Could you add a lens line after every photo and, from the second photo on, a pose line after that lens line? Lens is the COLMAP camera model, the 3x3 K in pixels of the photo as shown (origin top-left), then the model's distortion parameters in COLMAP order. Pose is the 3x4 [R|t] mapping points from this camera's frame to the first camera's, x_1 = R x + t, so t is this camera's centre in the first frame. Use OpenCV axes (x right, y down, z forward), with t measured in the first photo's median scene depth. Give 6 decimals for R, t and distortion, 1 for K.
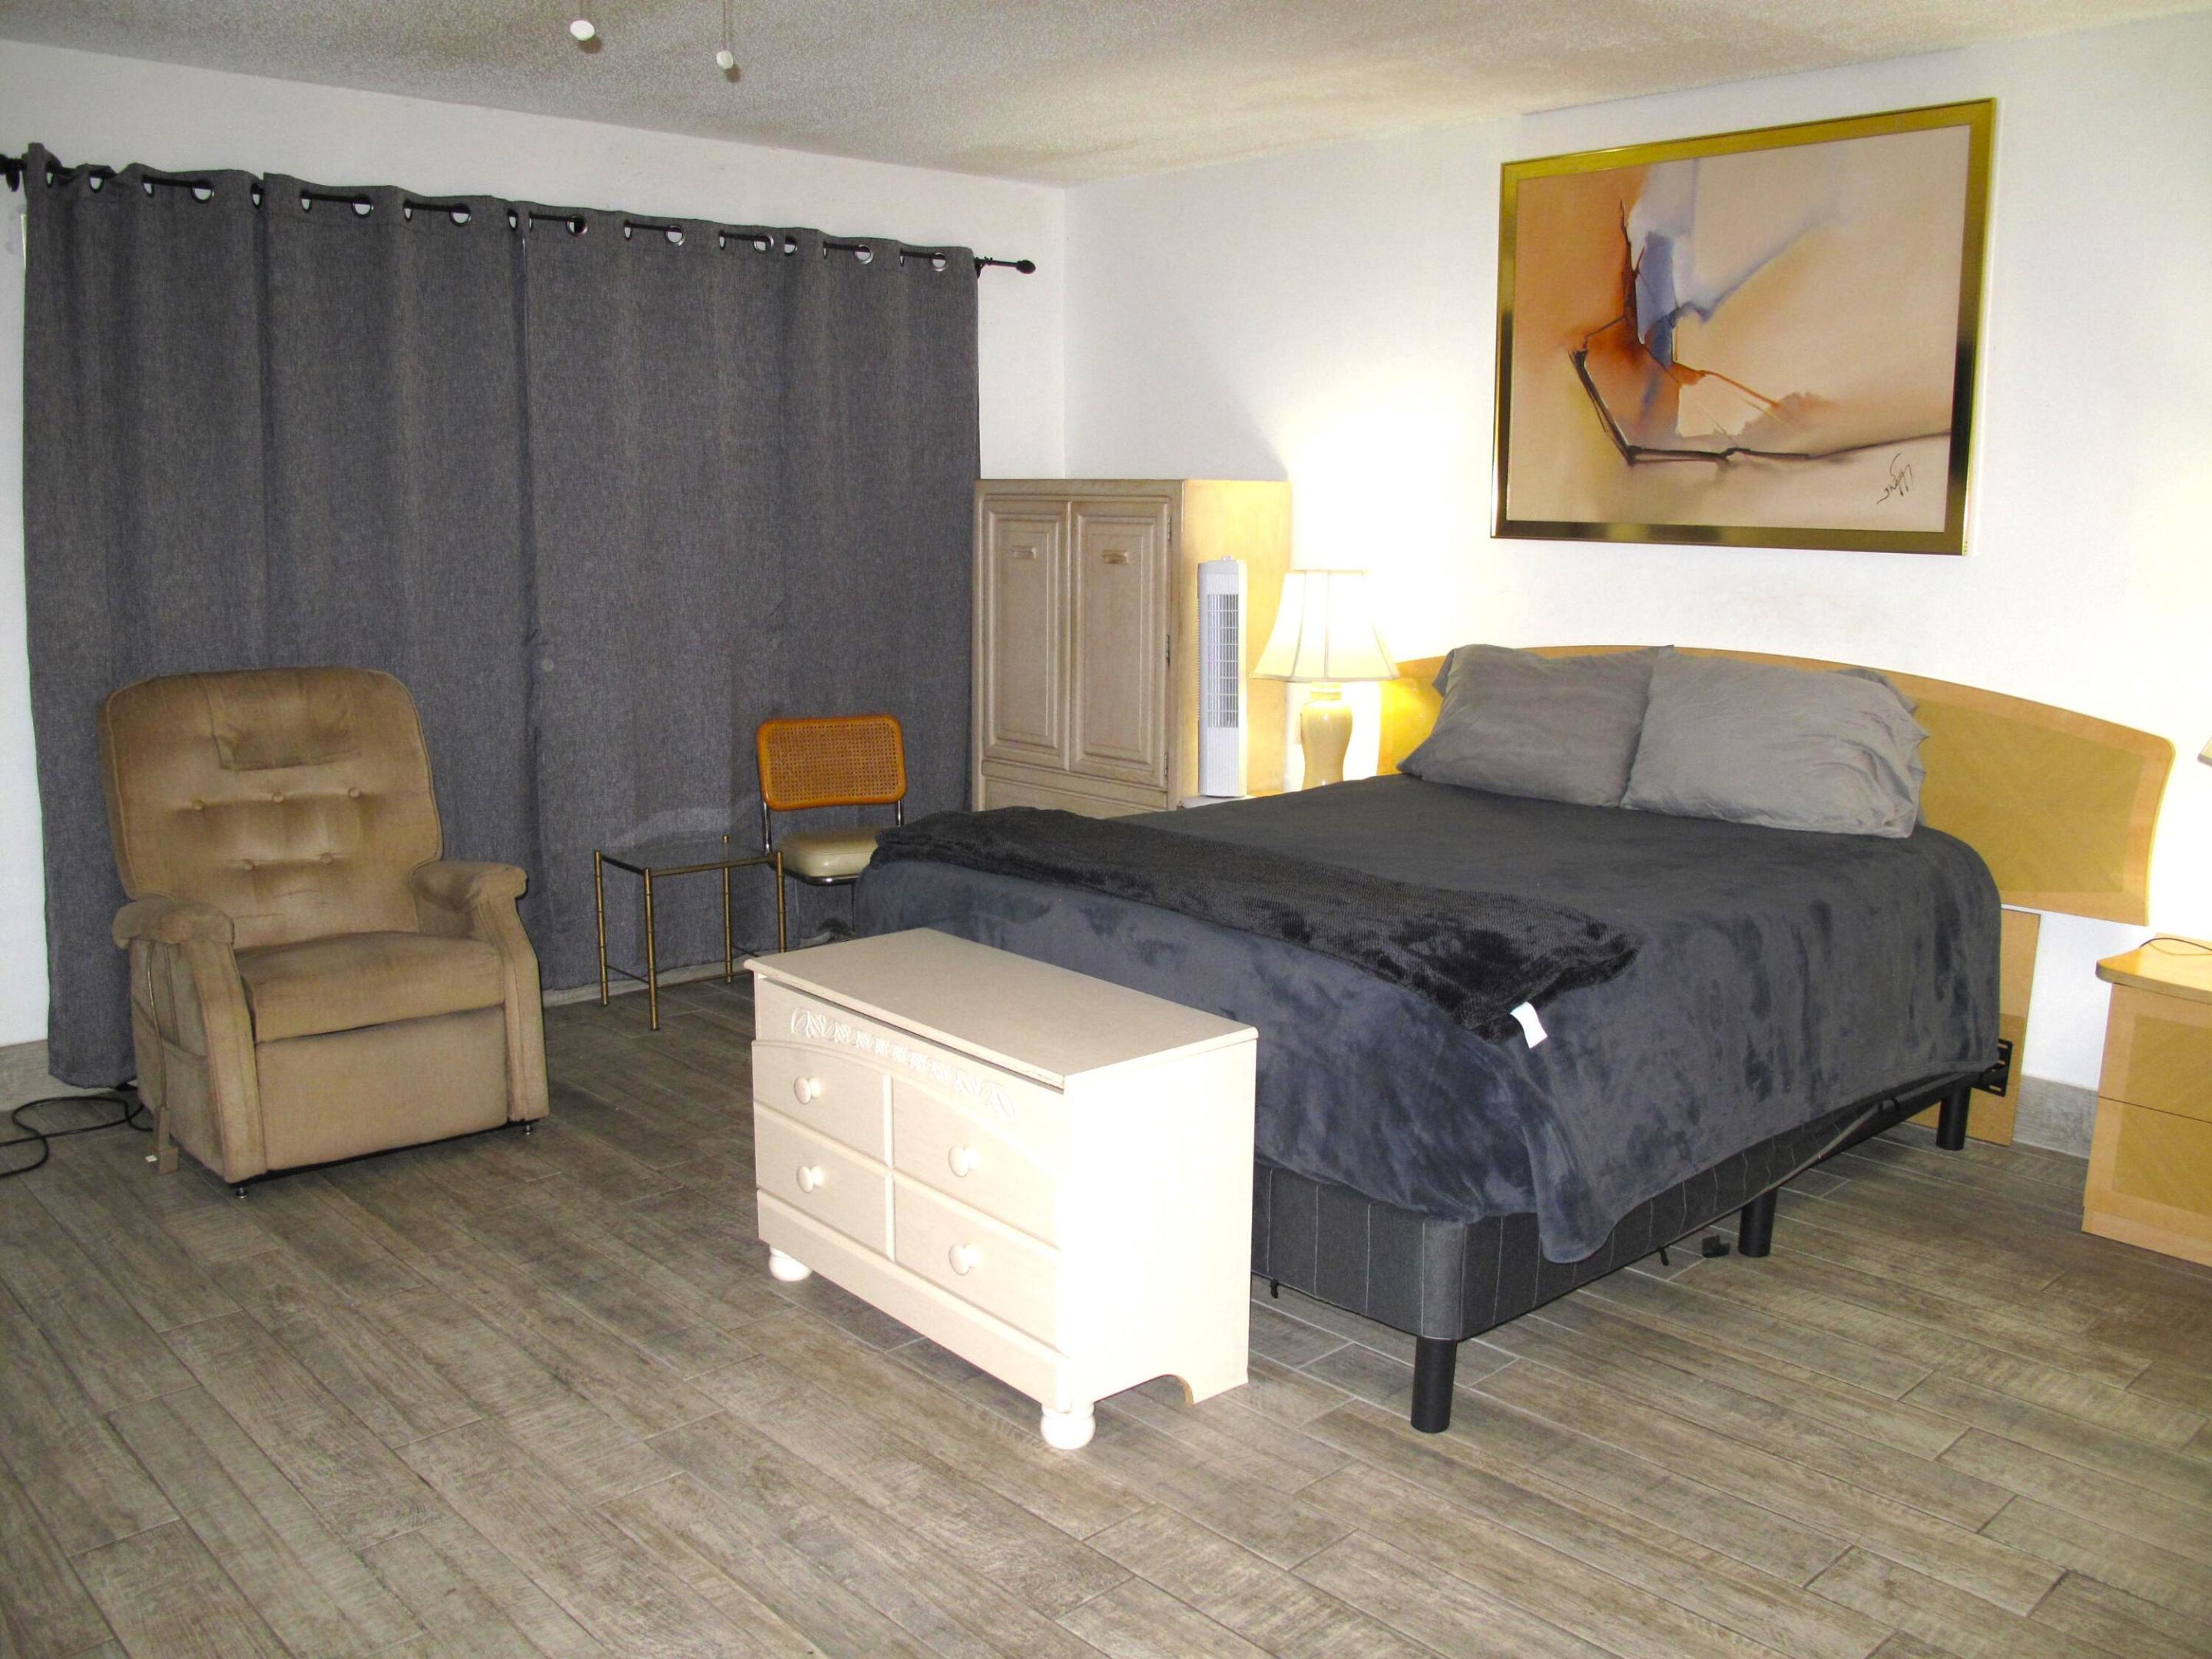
lens RADIAL K [[1852.2, 0, 1123.7], [0, 1852.2, 815.1], [0, 0, 1]] dist [-0.151110, 0.122181]
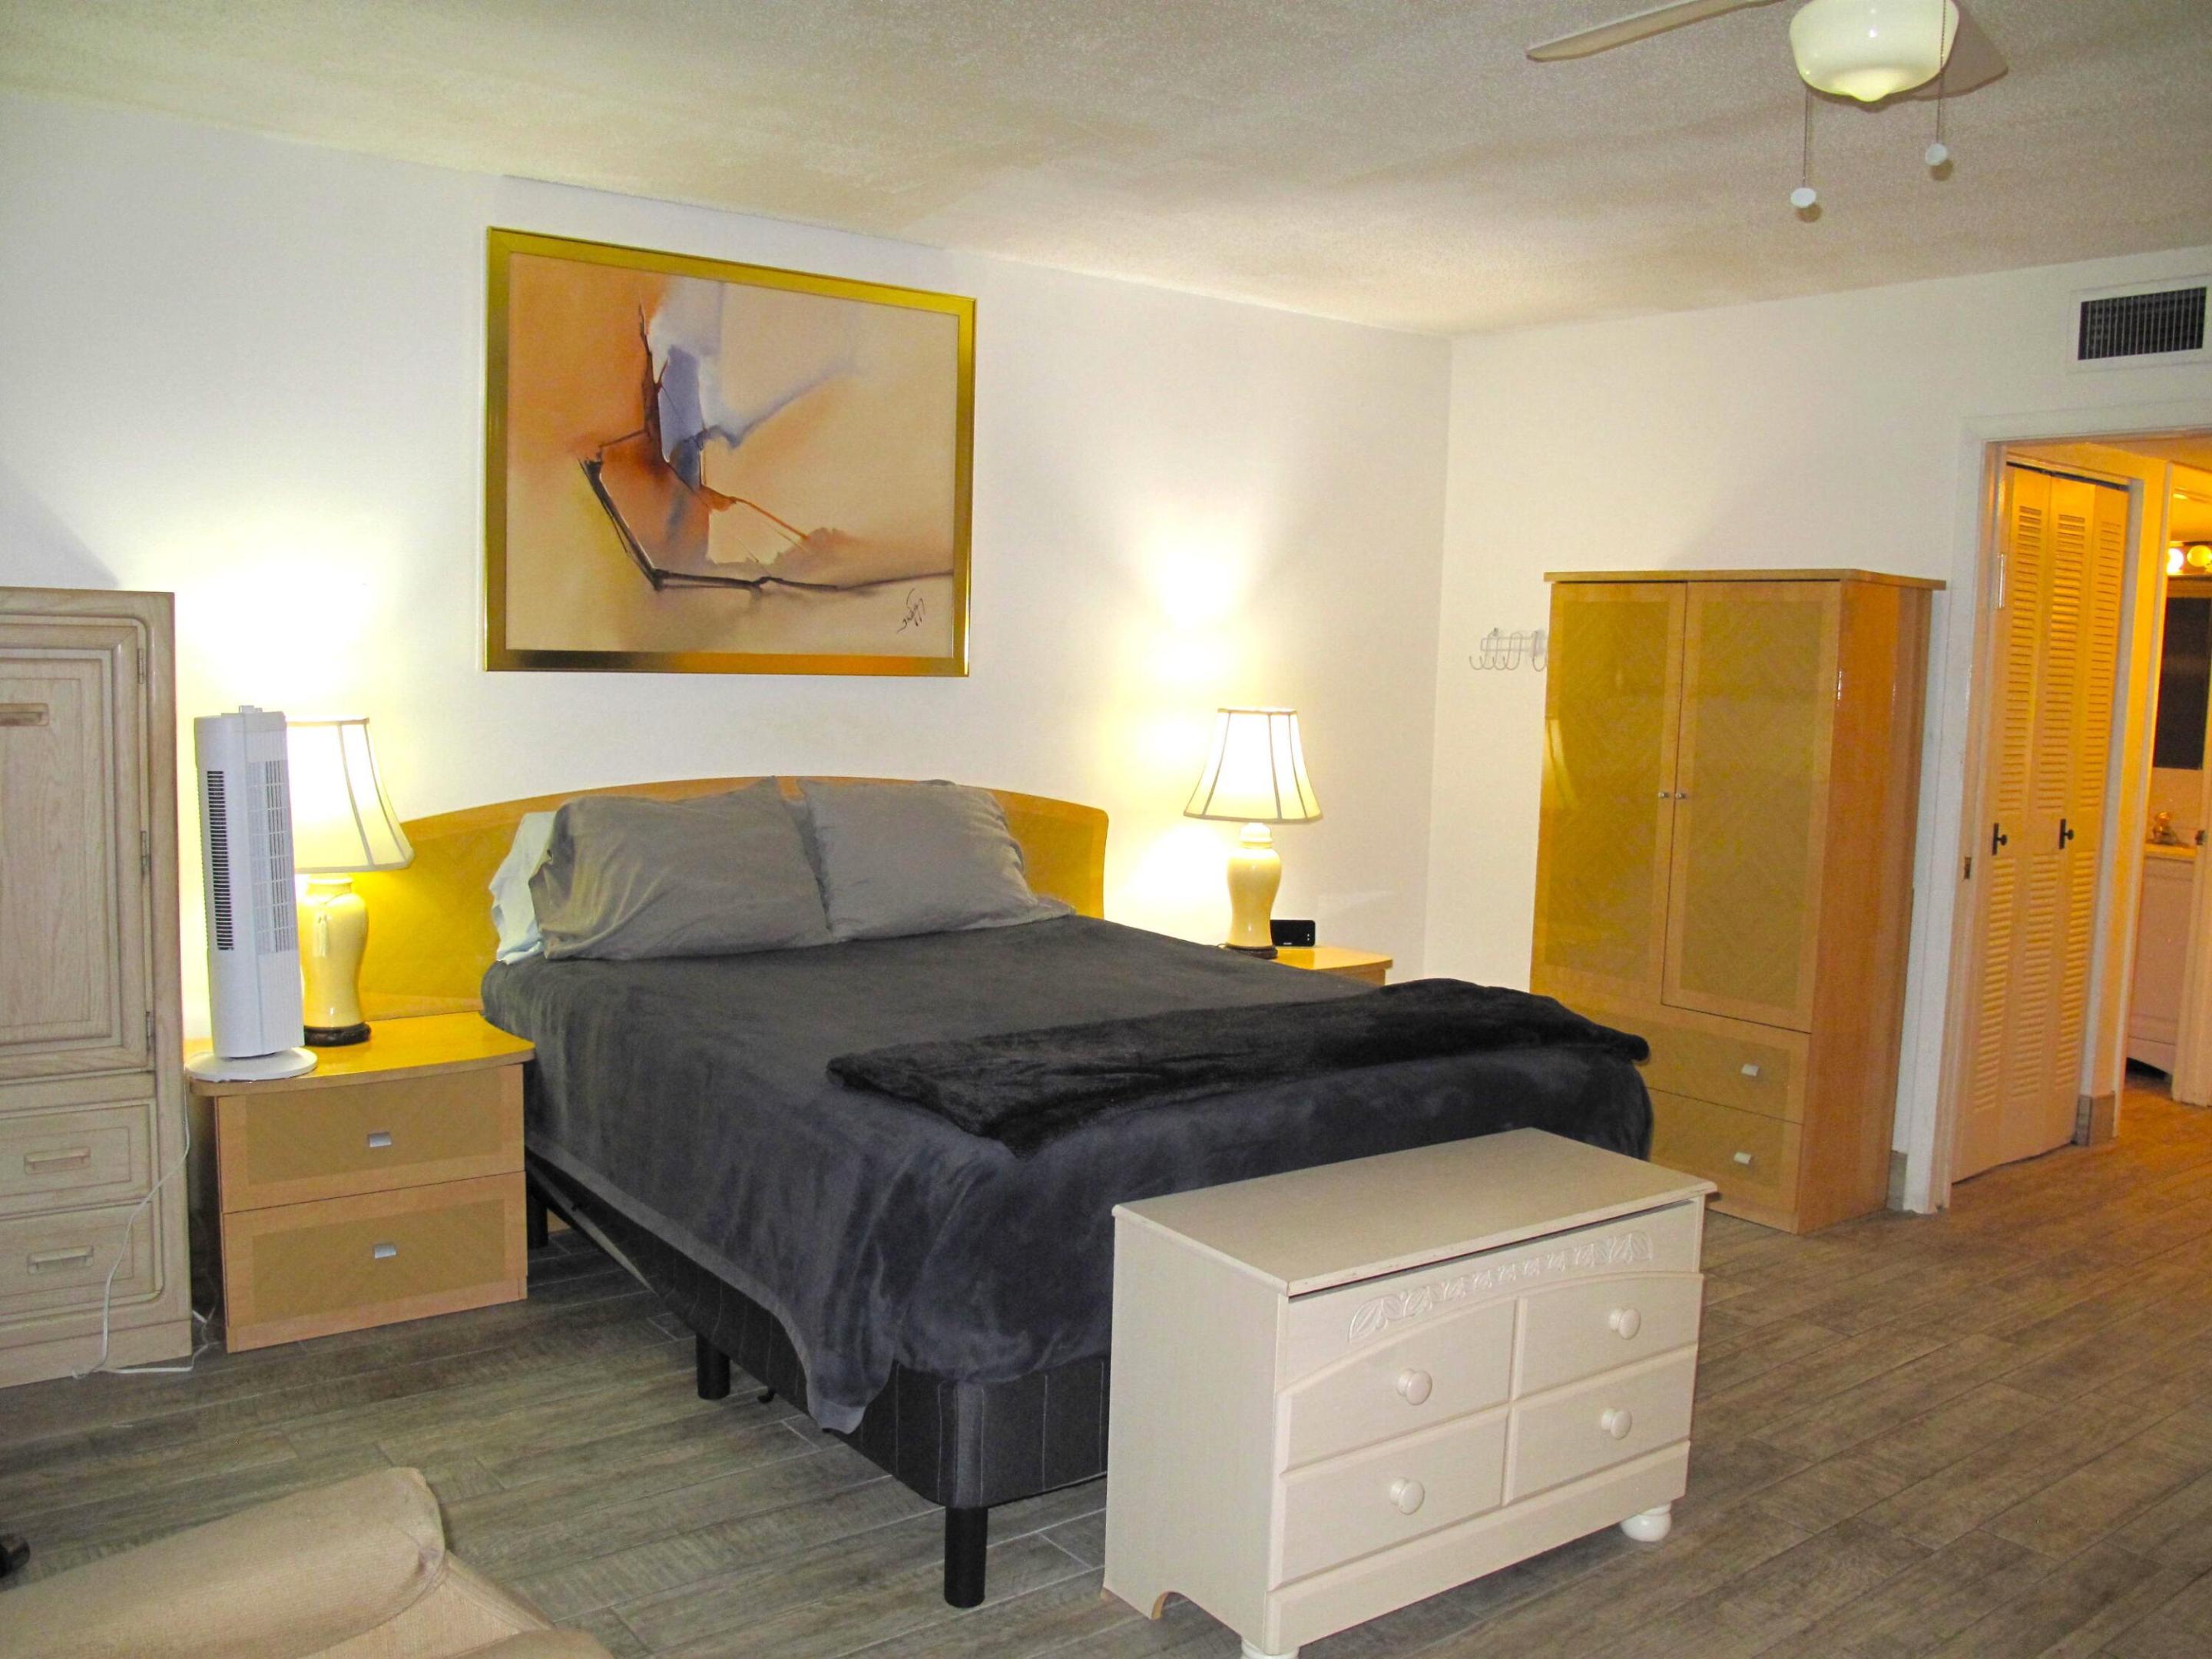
lens RADIAL K [[1852.2, 0, 1123.7], [0, 1852.2, 815.1], [0, 0, 1]] dist [-0.151110, 0.122181]
pose [[0.106628, -0.090158, 0.990203, -0.663023], [0.143241, 0.986885, 0.074431, -0.118829], [-0.983927, 0.133901, 0.118144, 0.699136]]
